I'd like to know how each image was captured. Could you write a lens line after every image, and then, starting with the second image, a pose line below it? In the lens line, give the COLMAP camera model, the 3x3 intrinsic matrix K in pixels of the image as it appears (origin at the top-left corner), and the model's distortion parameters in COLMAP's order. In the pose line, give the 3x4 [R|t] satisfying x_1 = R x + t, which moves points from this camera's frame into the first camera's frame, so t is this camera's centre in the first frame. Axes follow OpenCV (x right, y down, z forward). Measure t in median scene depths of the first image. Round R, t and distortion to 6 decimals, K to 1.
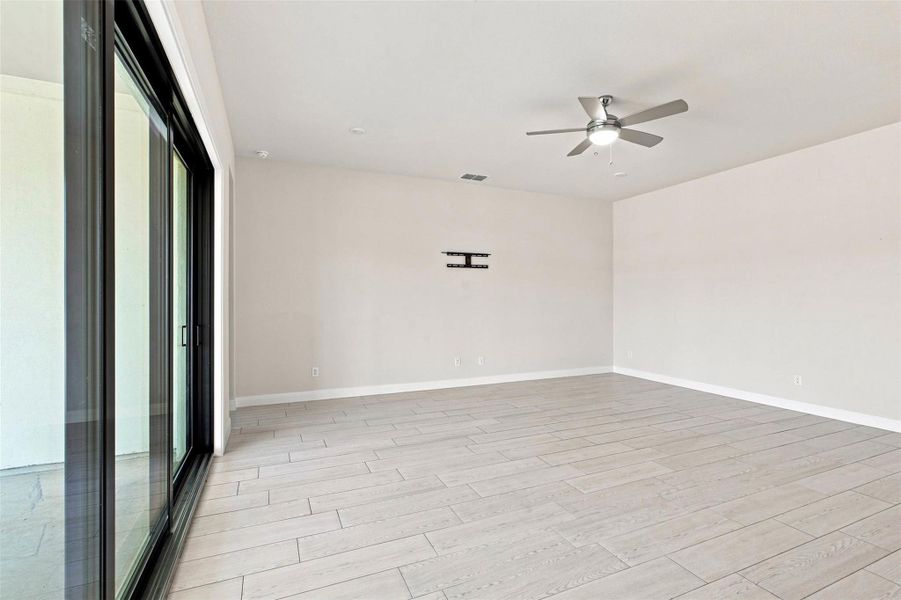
lens RADIAL K [[407.4, 0, 444.9], [0, 407.4, 298.3], [0, 0, 1]] dist [-0.009309, 0.001144]
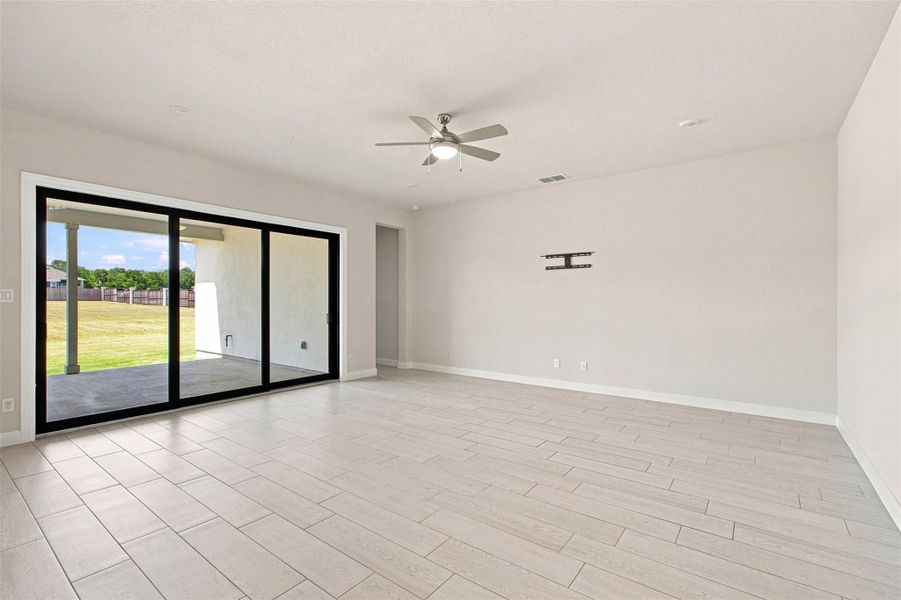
lens RADIAL K [[407.4, 0, 446.3], [0, 407.4, 300.0], [0, 0, 1]] dist [-0.009309, 0.001144]
pose [[0.494990, -0.000315, -0.868899, 0.776605], [0.005897, 0.999978, 0.002997, -0.004738], [0.868879, -0.006607, 0.494981, 0.264917]]
